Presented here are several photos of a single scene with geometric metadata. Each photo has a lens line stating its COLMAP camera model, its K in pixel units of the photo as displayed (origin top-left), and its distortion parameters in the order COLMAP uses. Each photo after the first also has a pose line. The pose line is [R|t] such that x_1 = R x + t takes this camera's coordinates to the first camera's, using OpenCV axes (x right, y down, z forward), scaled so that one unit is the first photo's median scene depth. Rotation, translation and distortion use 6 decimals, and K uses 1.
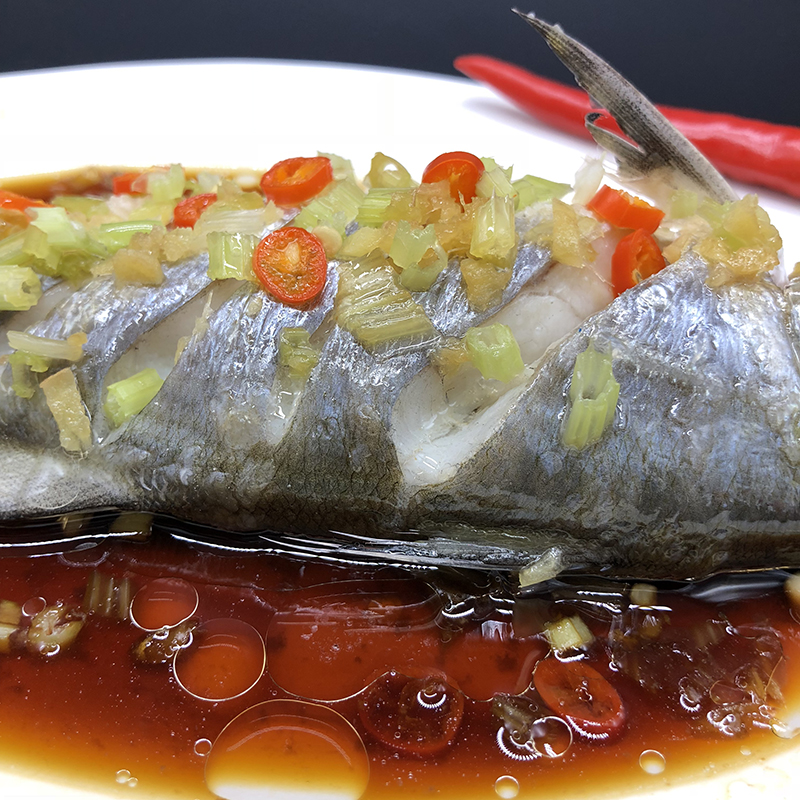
lens RADIAL K [[955.9, 0, 400.0], [0, 955.9, 400.0], [0, 0, 1]] dist [0.034869, -0.253940]
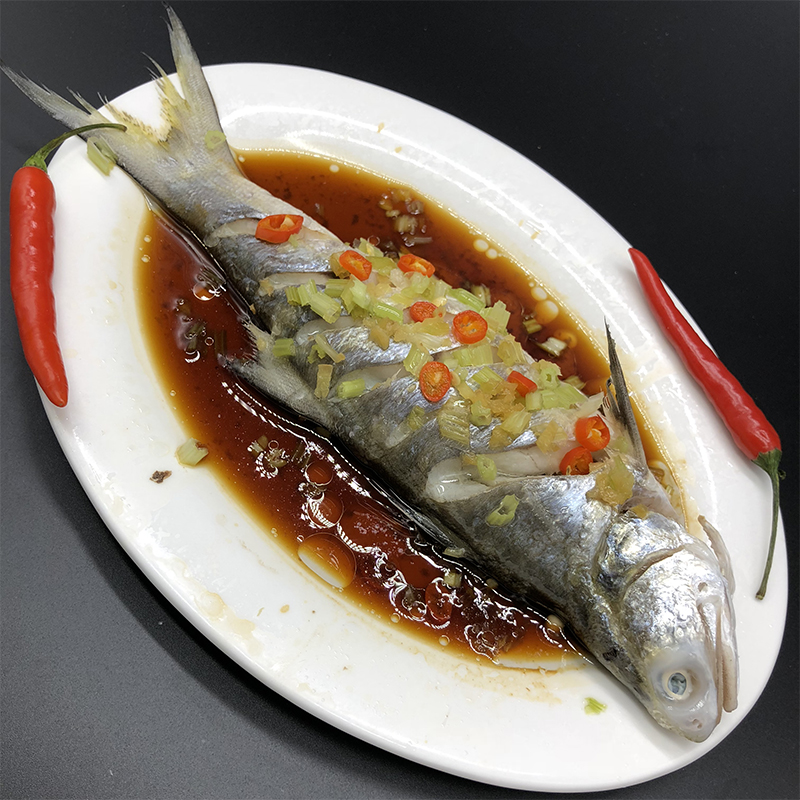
lens RADIAL K [[955.9, 0, 400.0], [0, 955.9, 400.0], [0, 0, 1]] dist [0.034869, -0.253940]
pose [[0.831289, 0.537573, -0.141329, 0.158499], [-0.471368, 0.816534, 0.333292, -0.817159], [0.294569, -0.210444, 0.932171, -1.117204]]
